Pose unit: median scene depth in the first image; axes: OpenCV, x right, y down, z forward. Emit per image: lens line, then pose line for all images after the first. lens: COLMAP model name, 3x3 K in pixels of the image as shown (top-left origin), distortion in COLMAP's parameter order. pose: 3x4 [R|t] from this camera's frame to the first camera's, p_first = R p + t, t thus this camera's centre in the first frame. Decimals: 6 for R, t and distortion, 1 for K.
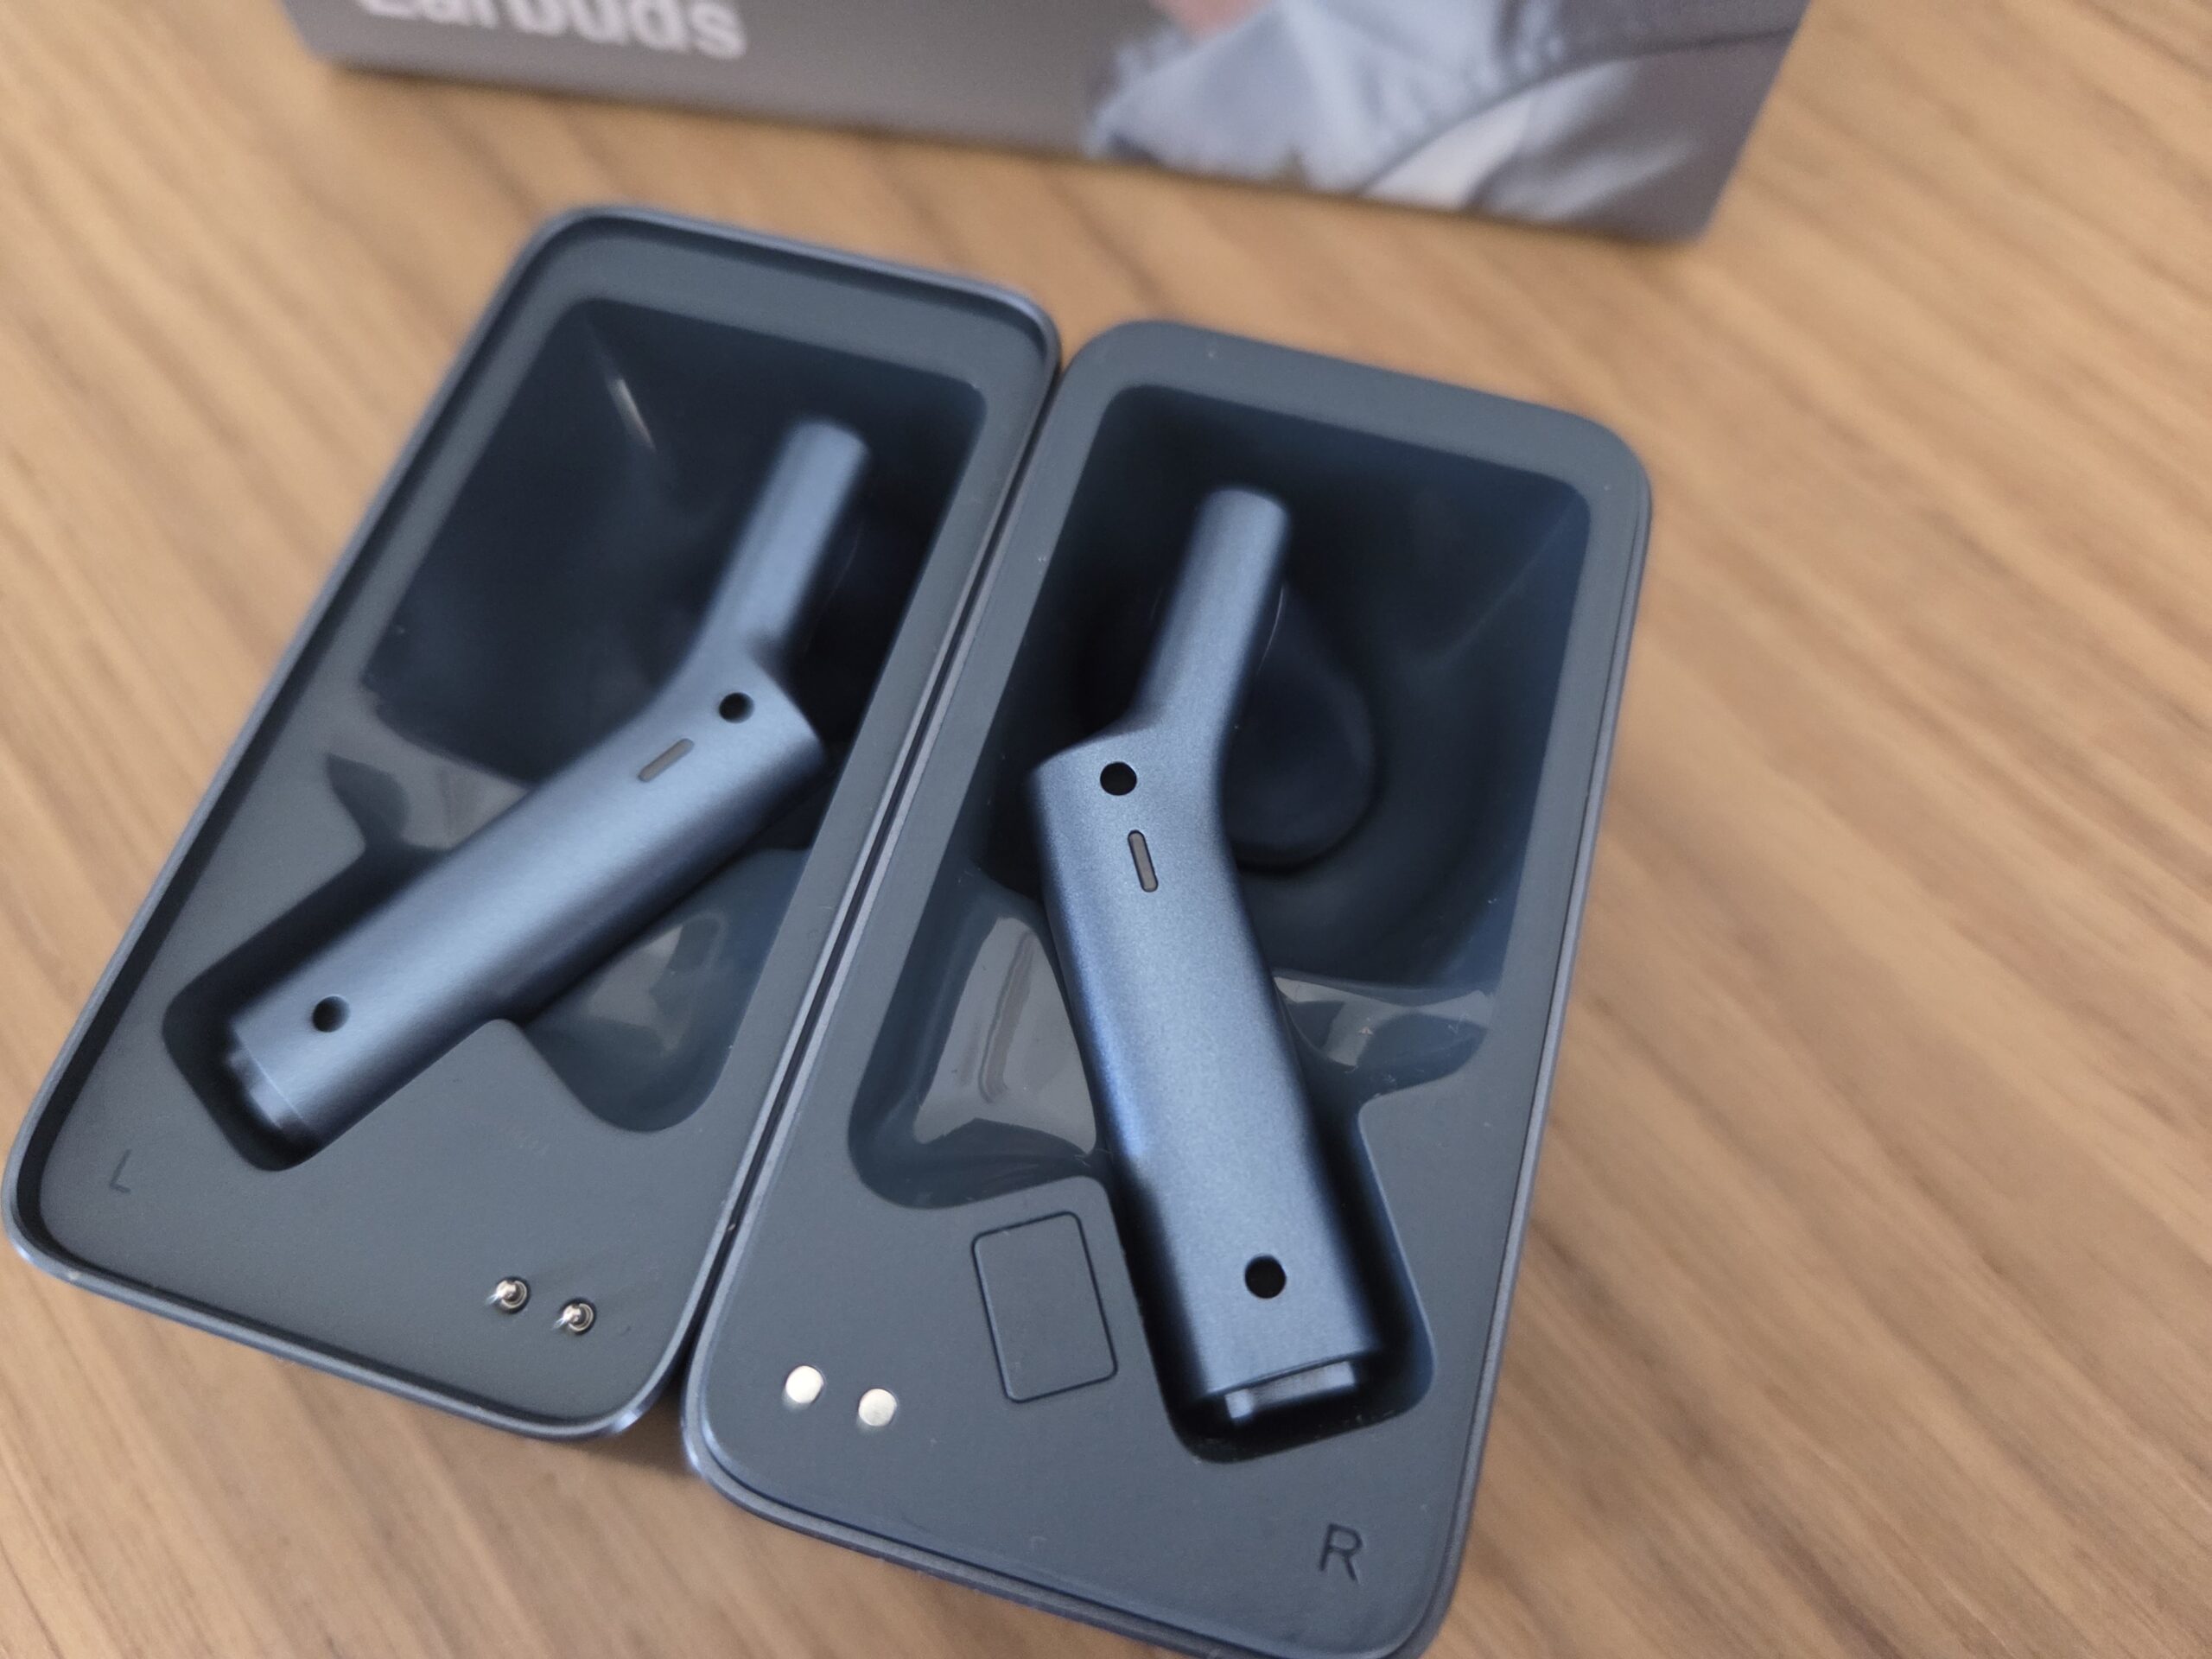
lens RADIAL K [[1704.0, 0, 1106.0], [0, 1704.0, 829.5], [0, 0, 1]] dist [-0.075292, 0.006129]
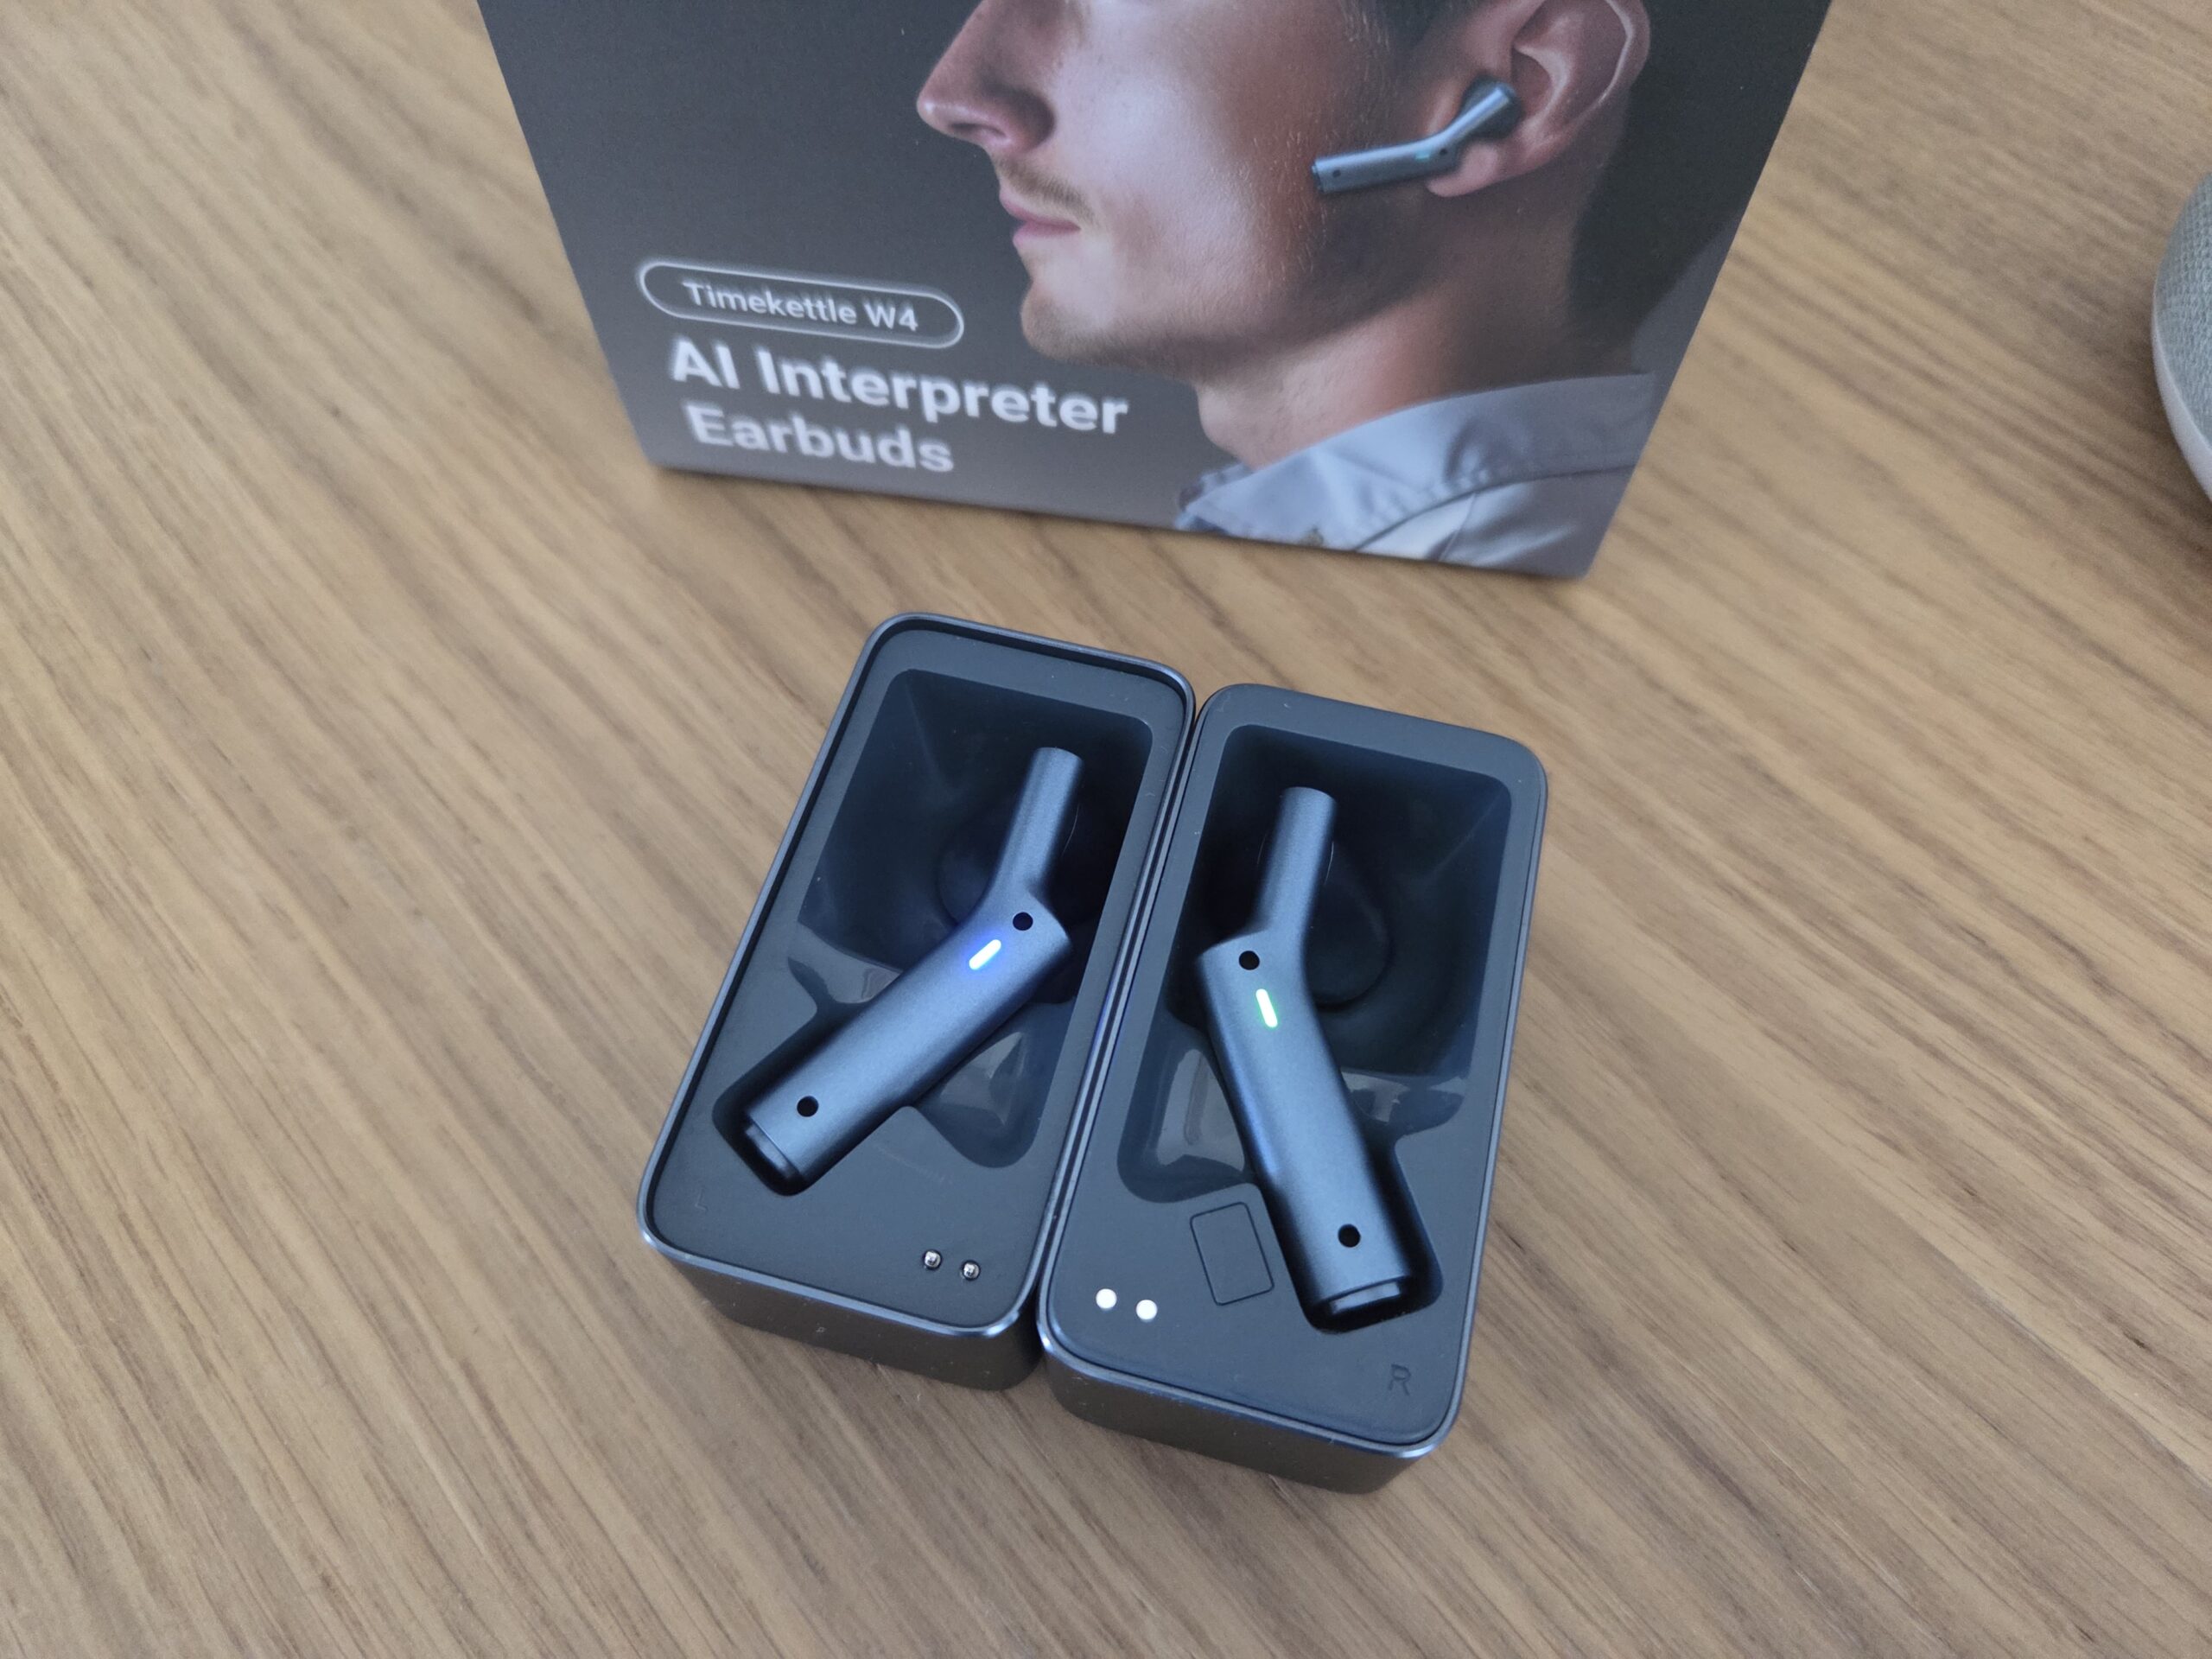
lens RADIAL K [[1590.5, 0, 1102.1], [0, 1590.5, 797.8], [0, 0, 1]] dist [-0.022677, -0.020763]
pose [[0.999743, -0.021428, 0.007417, -0.129568], [0.022024, 0.995451, -0.092699, -0.040655], [-0.005396, 0.092839, 0.995667, -0.554024]]
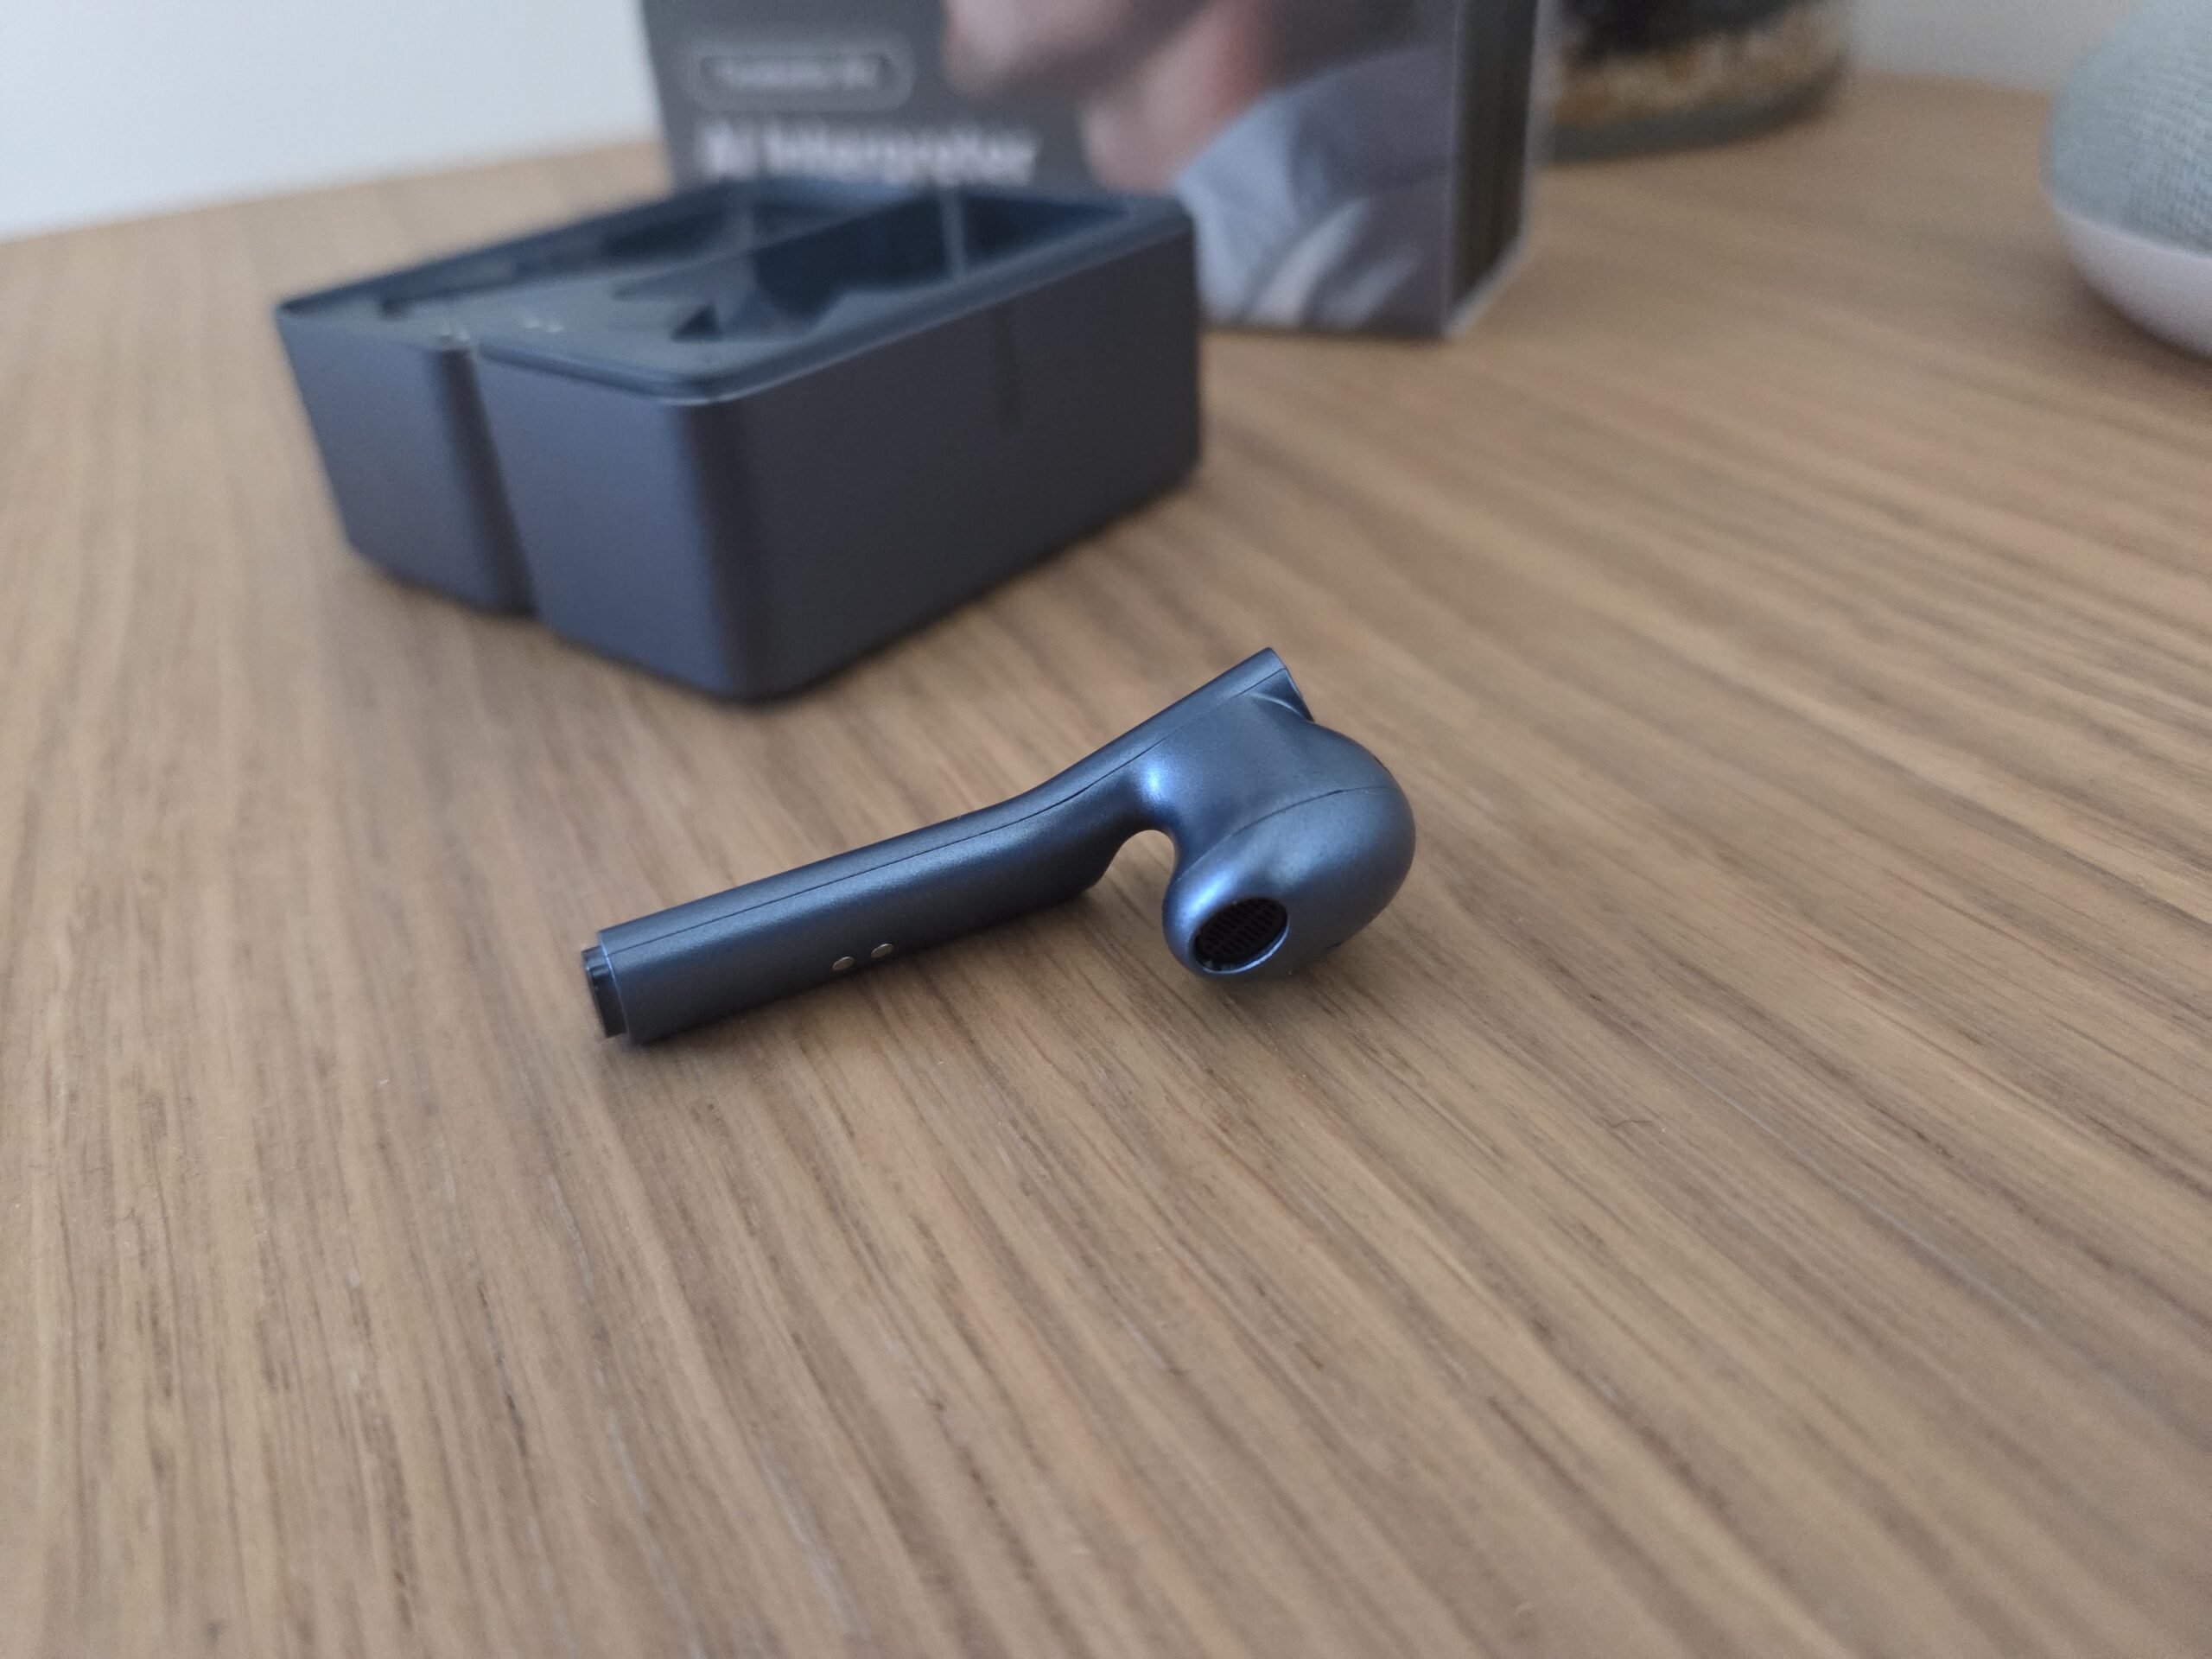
lens RADIAL K [[1590.5, 0, 1102.1], [0, 1590.5, 797.8], [0, 0, 1]] dist [-0.022677, -0.020763]
pose [[0.972544, 0.070104, -0.221909, 0.542634], [-0.174347, 0.851091, -0.495225, 1.131437], [0.154148, 0.520317, 0.839946, -0.124922]]
